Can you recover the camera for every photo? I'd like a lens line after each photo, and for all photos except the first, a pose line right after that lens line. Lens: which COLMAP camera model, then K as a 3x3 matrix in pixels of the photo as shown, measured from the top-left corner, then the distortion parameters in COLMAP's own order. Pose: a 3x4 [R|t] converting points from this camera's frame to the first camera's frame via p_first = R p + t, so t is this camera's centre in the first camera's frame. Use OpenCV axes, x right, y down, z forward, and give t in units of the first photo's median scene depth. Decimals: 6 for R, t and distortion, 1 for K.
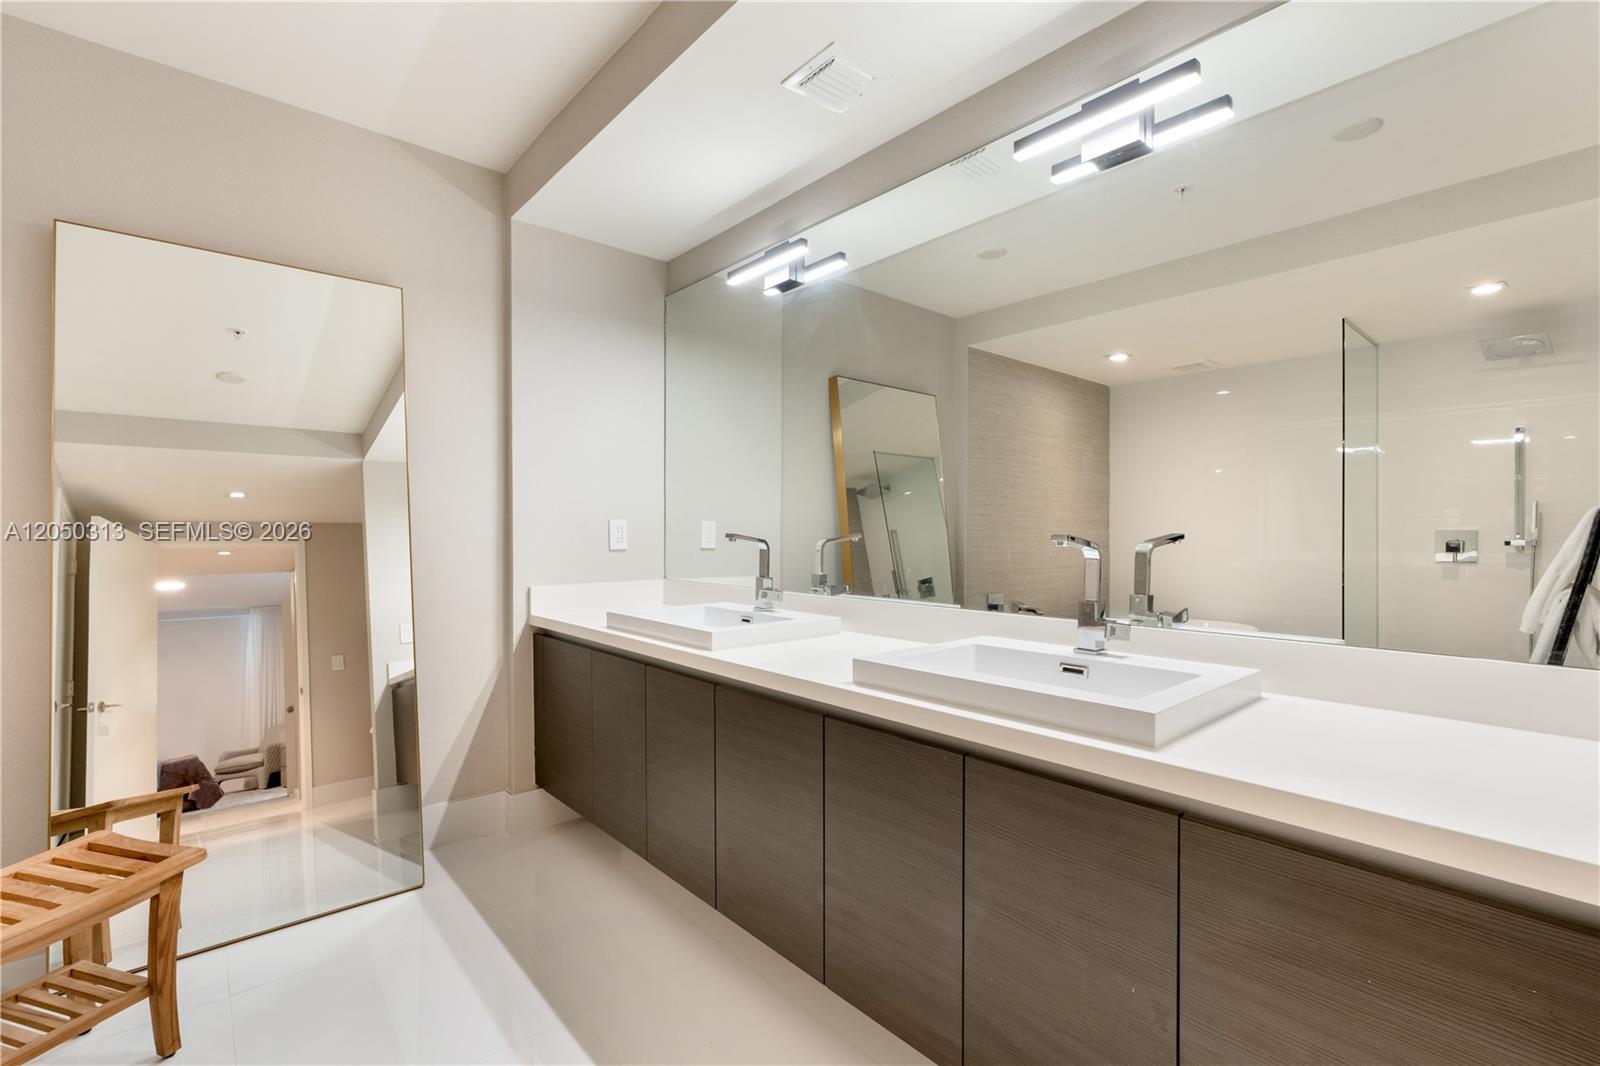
lens RADIAL K [[716.1, 0, 817.0], [0, 716.1, 540.1], [0, 0, 1]] dist [-0.017154, 0.007079]
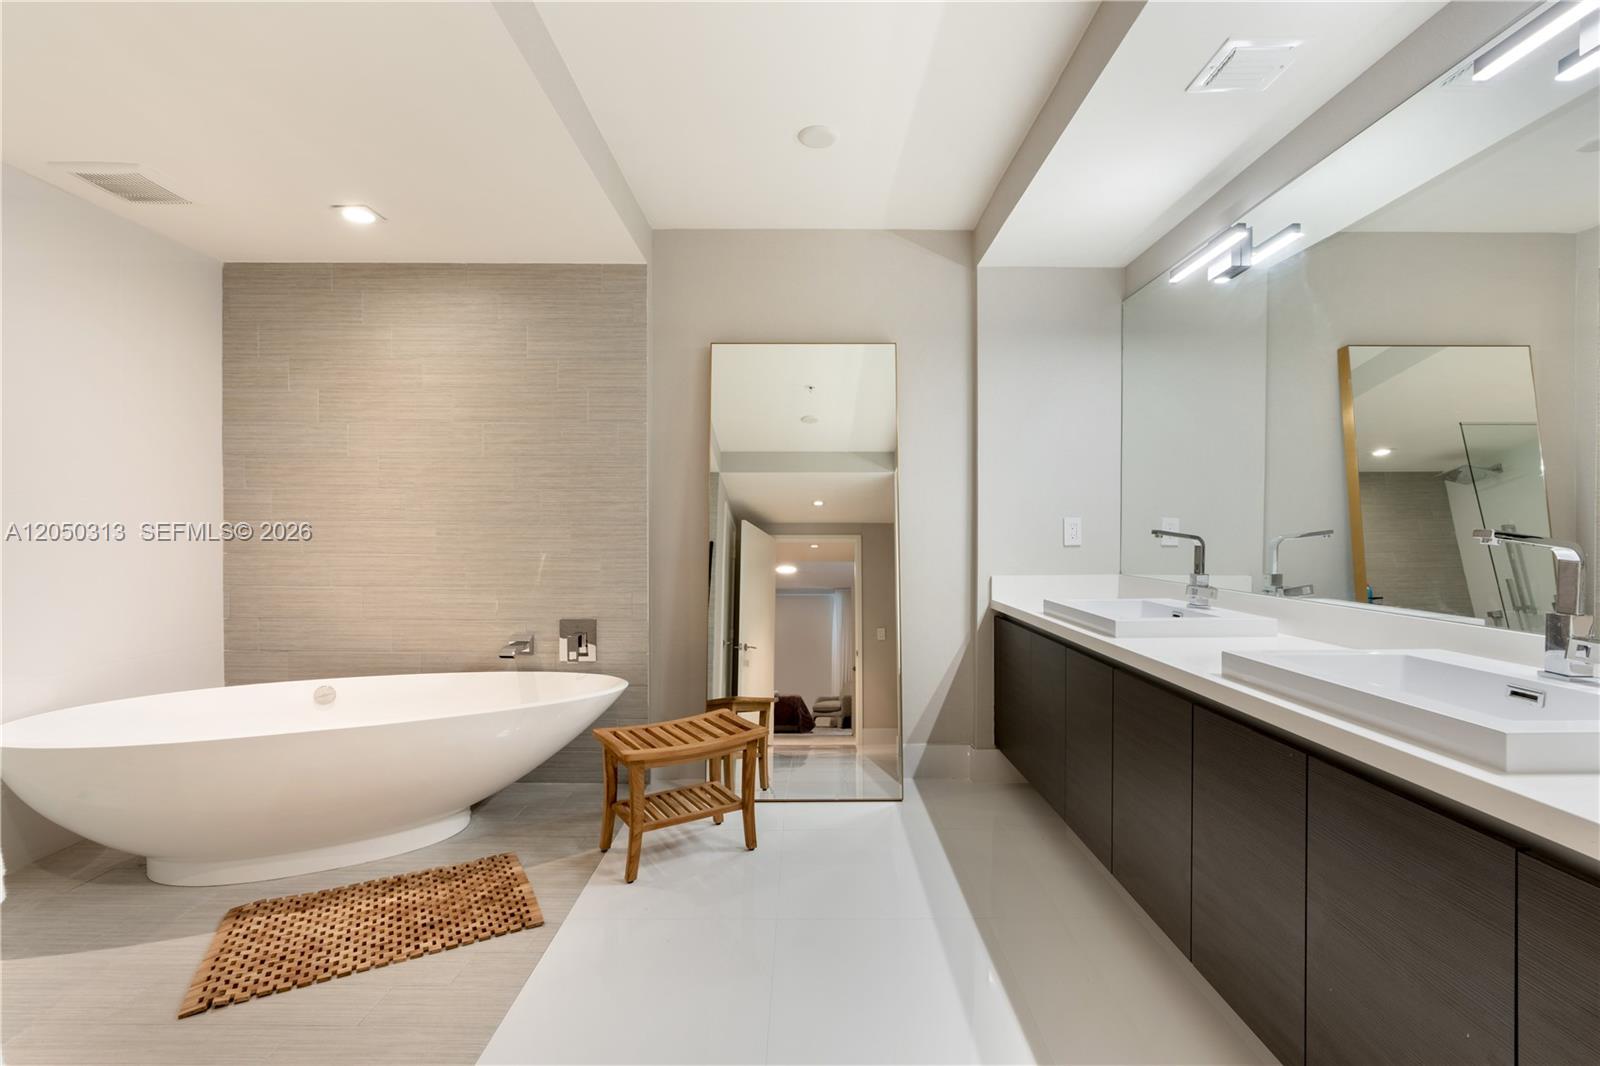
lens RADIAL K [[716.1, 0, 809.5], [0, 716.1, 534.7], [0, 0, 1]] dist [-0.017154, 0.007079]
pose [[0.752480, 0.001423, -0.658614, 0.159668], [-0.004106, 0.999988, -0.002531, 0.001521], [0.658603, 0.004609, 0.752477, -0.090760]]
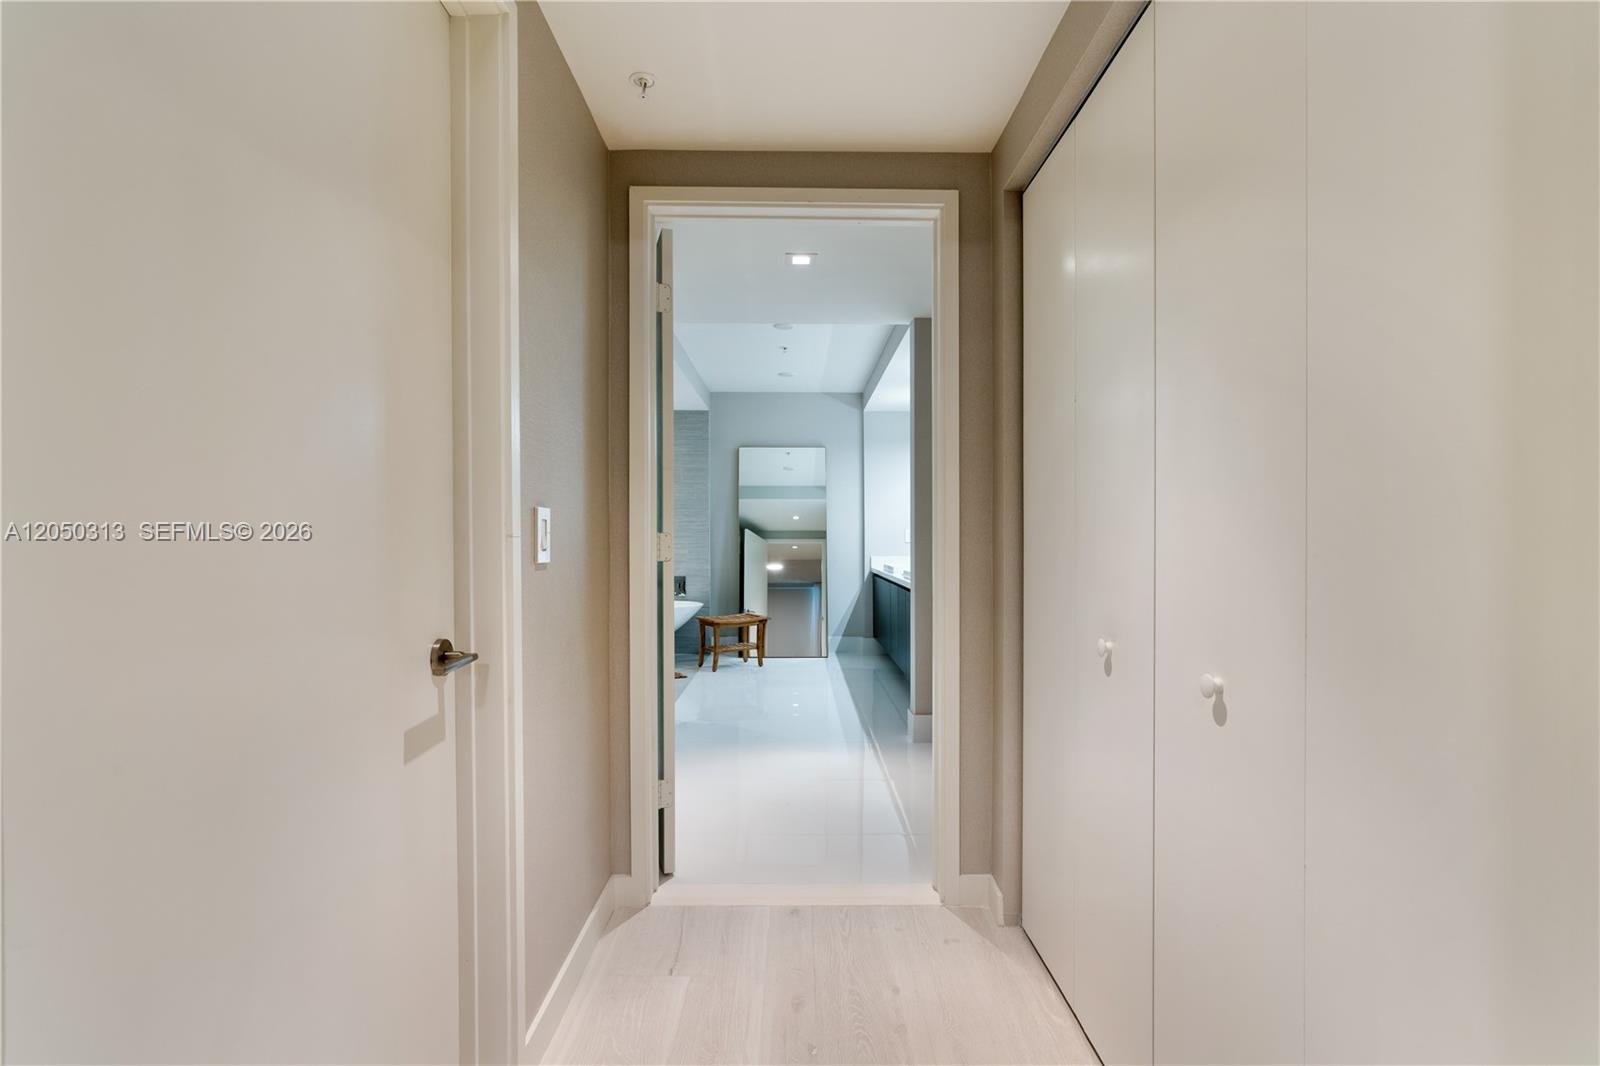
lens RADIAL K [[716.1, 0, 795.7], [0, 716.1, 537.5], [0, 0, 1]] dist [-0.017154, 0.007079]
pose [[0.750445, -0.003092, -0.660926, 1.122401], [-0.002797, 0.999965, -0.007854, 0.020479], [0.660927, 0.007743, 0.750410, -1.120376]]
